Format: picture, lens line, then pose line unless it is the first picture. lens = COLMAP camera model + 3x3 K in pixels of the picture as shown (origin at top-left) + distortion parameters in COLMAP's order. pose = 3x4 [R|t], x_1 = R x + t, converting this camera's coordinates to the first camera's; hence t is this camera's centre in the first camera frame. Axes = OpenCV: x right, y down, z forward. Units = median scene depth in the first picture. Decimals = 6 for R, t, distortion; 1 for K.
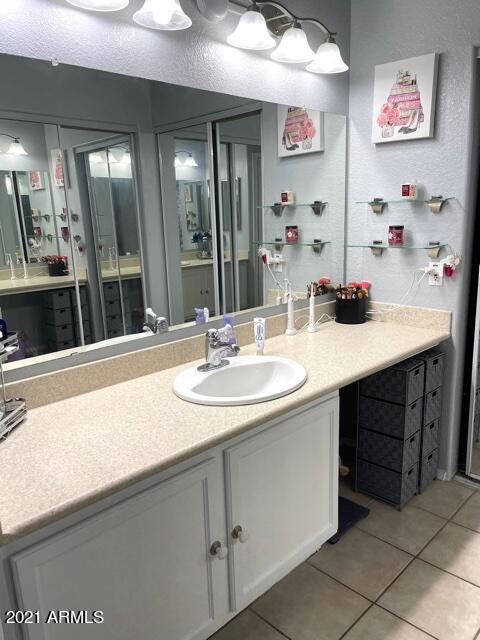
lens RADIAL K [[475.5, 0, 240.0], [0, 475.5, 320.0], [0, 0, 1]] dist [0.059405, -0.077750]
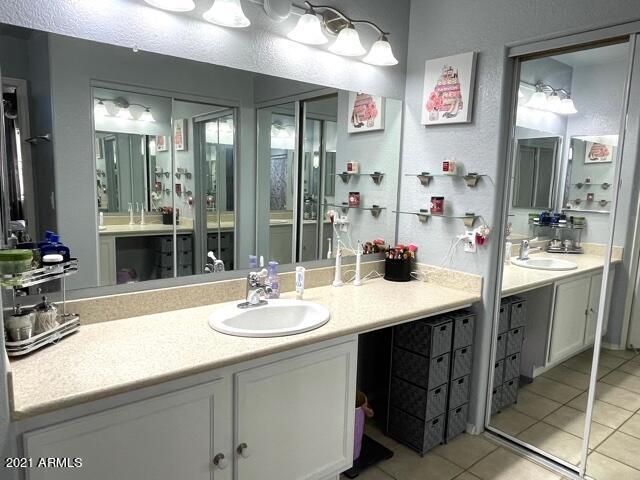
lens RADIAL K [[441.9, 0, 319.1], [0, 441.9, 241.9], [0, 0, 1]] dist [0.004260, -0.003224]
pose [[0.993580, 0.072137, -0.087151, 0.149892], [-0.079360, 0.993429, -0.082471, 0.017270], [0.080630, 0.088858, 0.992775, -0.047110]]
